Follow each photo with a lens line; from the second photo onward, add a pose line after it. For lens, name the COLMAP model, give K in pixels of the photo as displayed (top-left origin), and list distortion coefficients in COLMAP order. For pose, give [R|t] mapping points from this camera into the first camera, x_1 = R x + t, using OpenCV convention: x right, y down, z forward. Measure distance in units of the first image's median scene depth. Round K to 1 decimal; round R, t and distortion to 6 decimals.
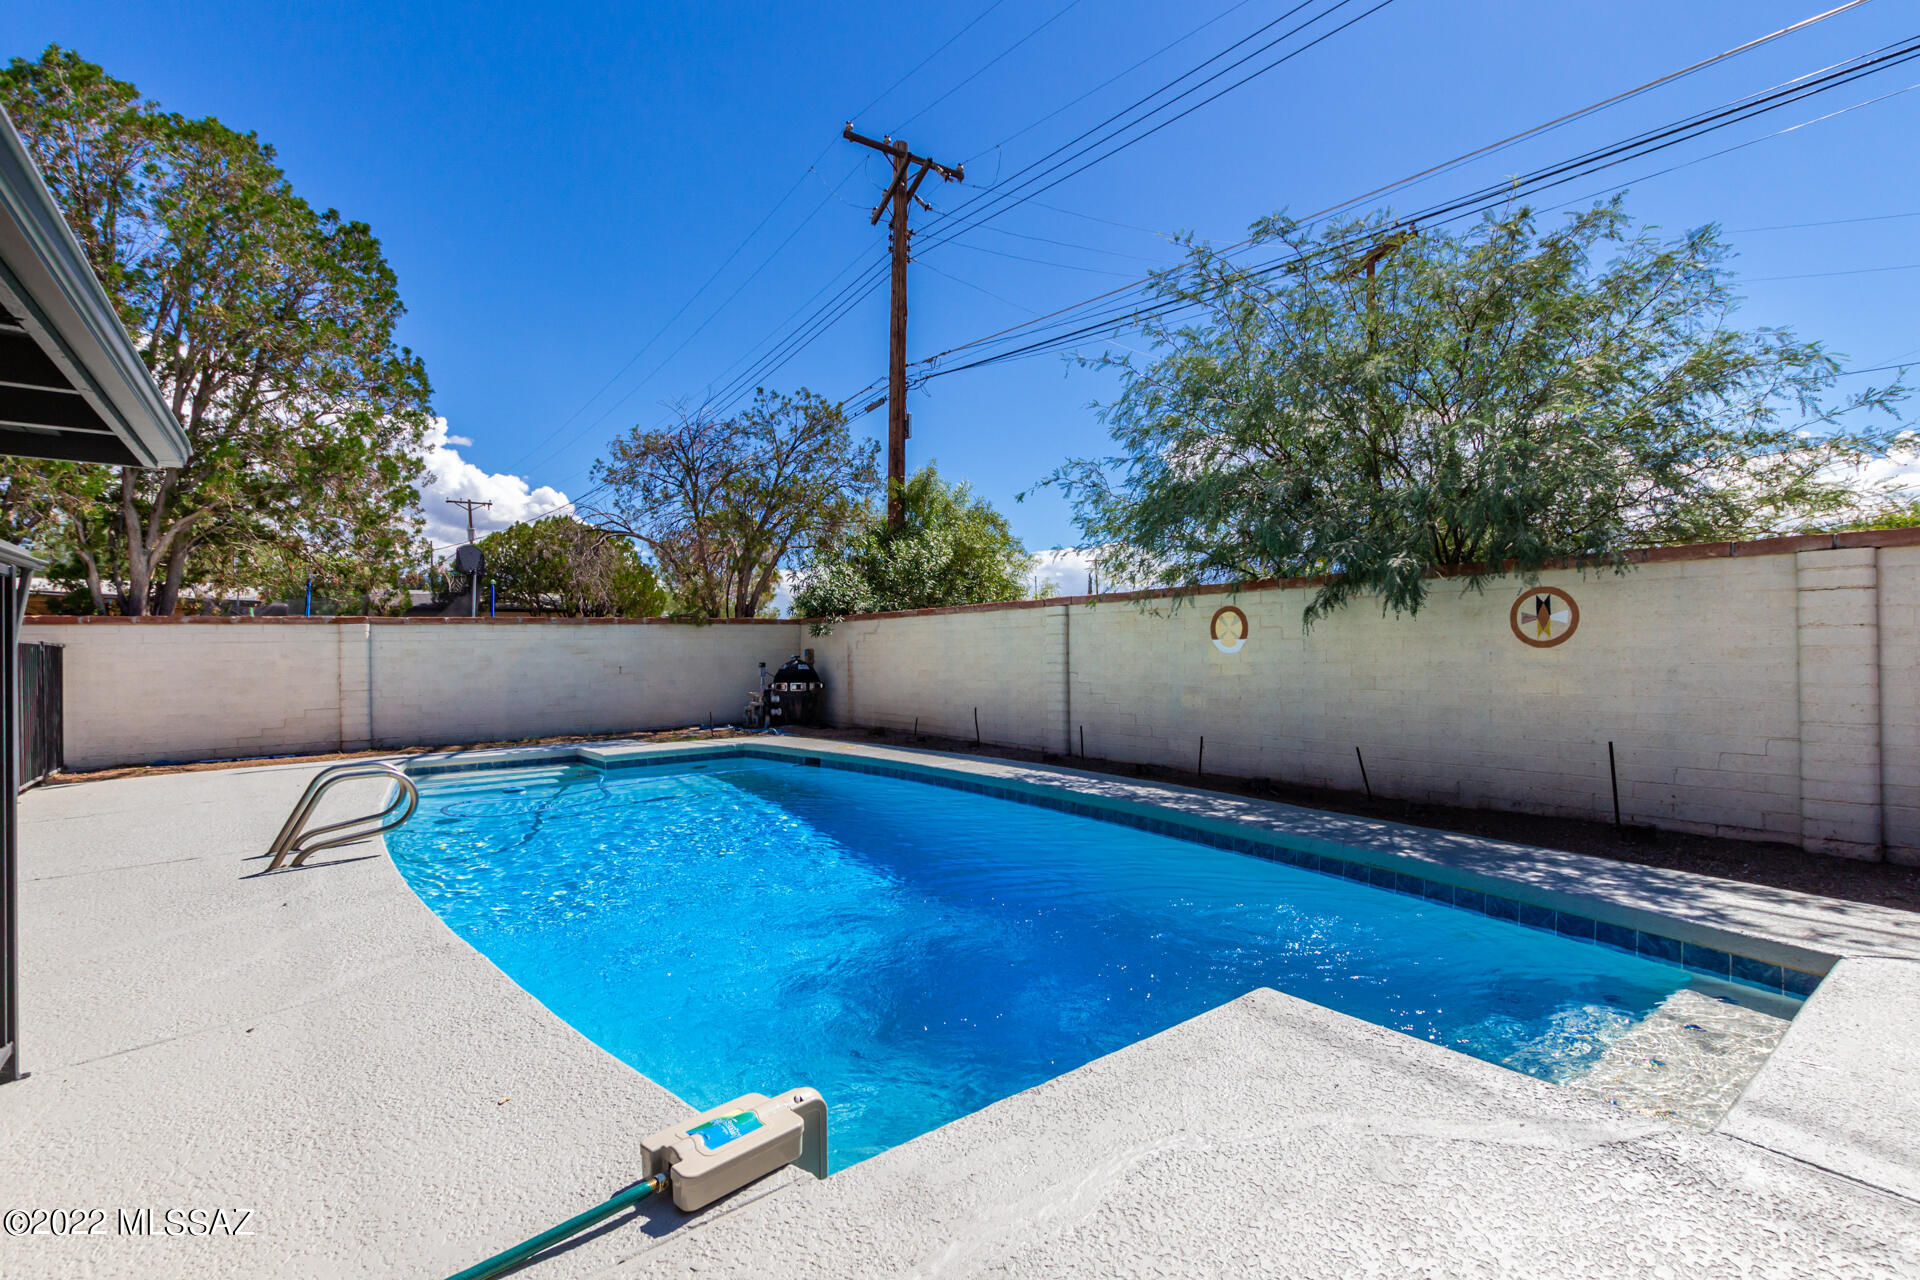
lens RADIAL K [[881.1, 0, 960.6], [0, 881.1, 645.1], [0, 0, 1]] dist [0.003258, -0.001221]
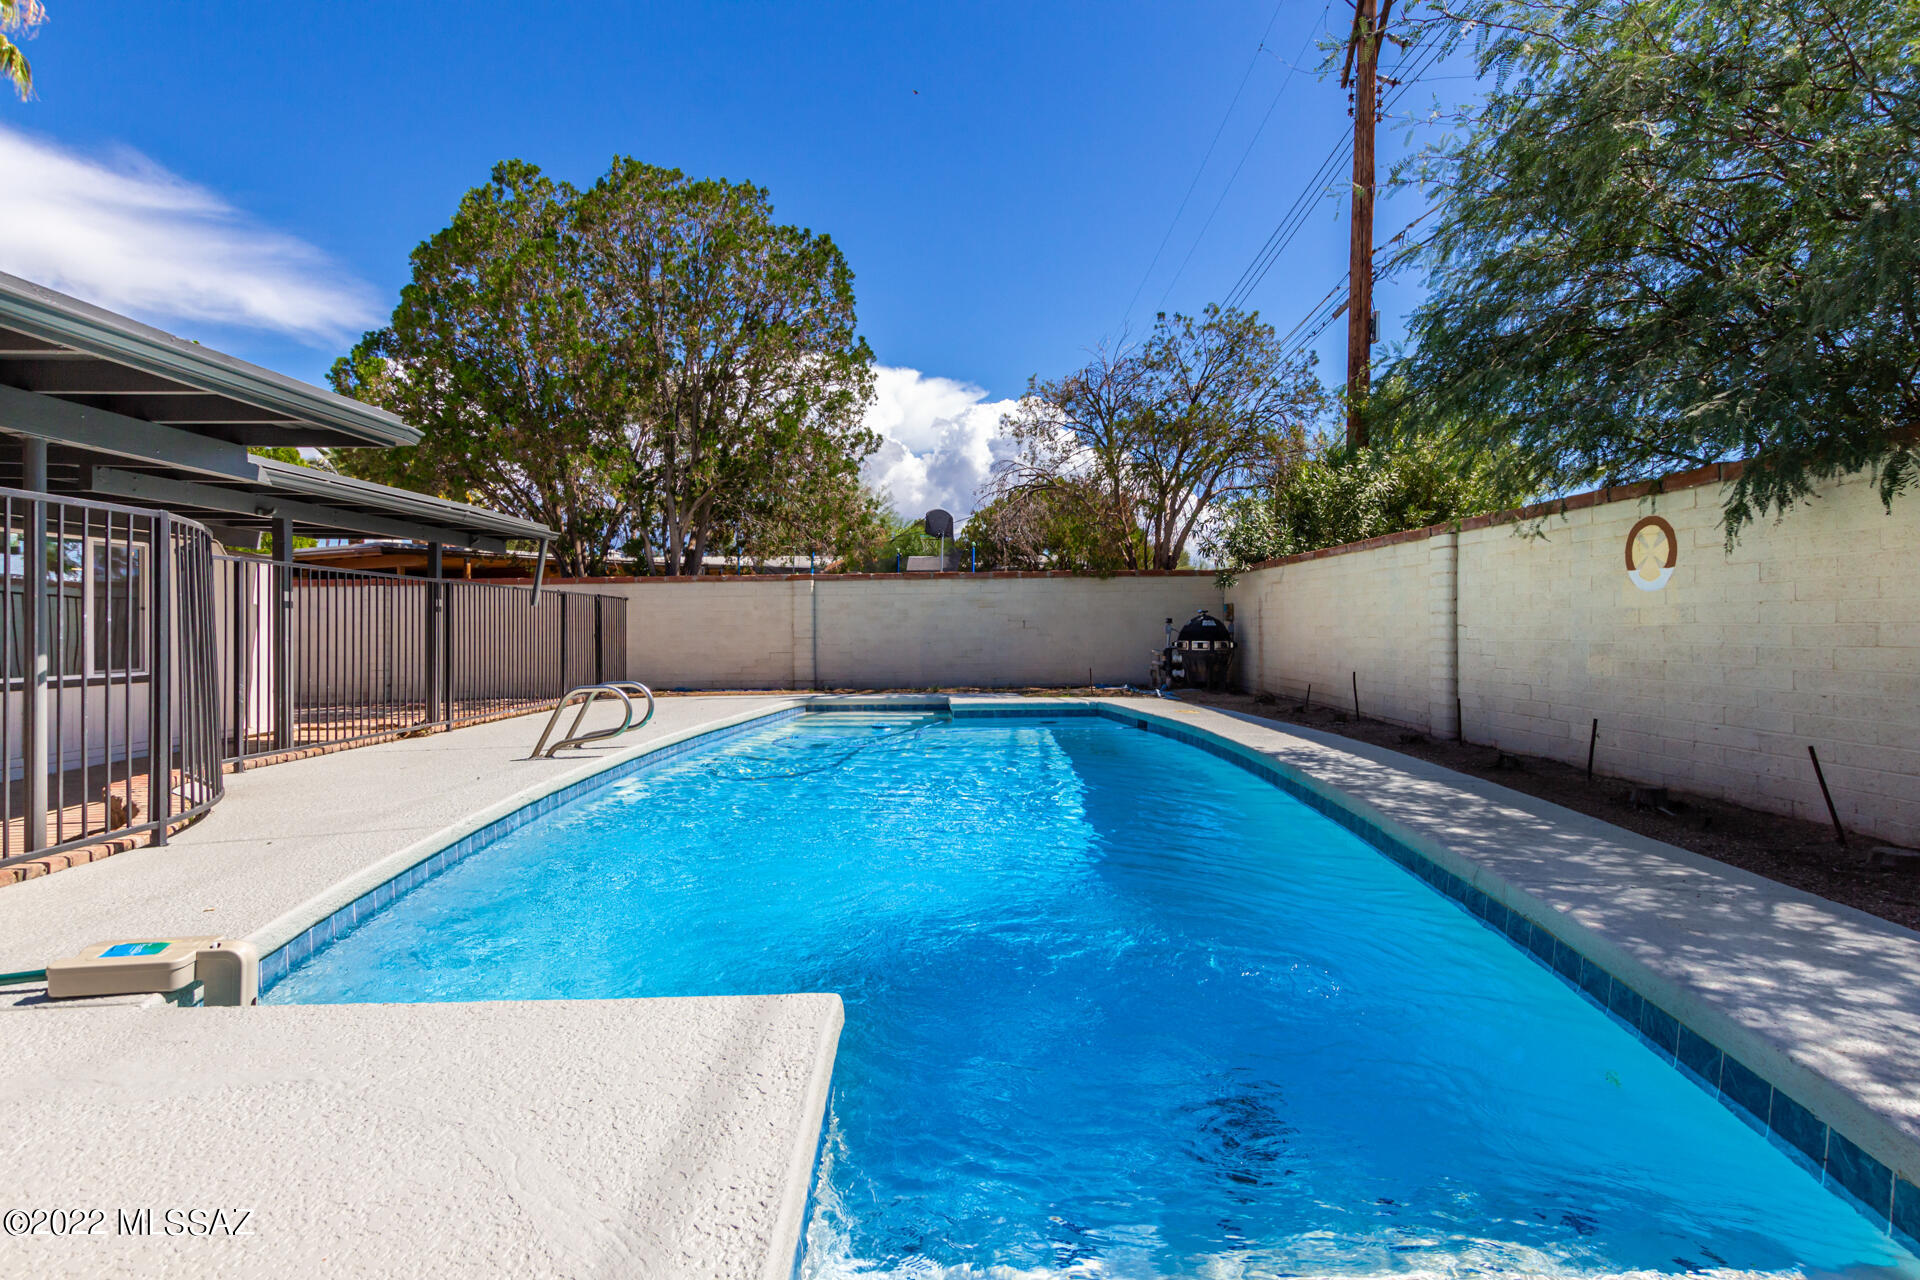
lens RADIAL K [[953.2, 0, 963.6], [0, 953.2, 629.3], [0, 0, 1]] dist [-0.004737, -0.000040]
pose [[0.799591, 0.010692, -0.600449, 0.240462], [-0.001684, 0.999877, 0.015562, 0.020276], [0.600542, -0.011432, 0.799512, 0.117505]]
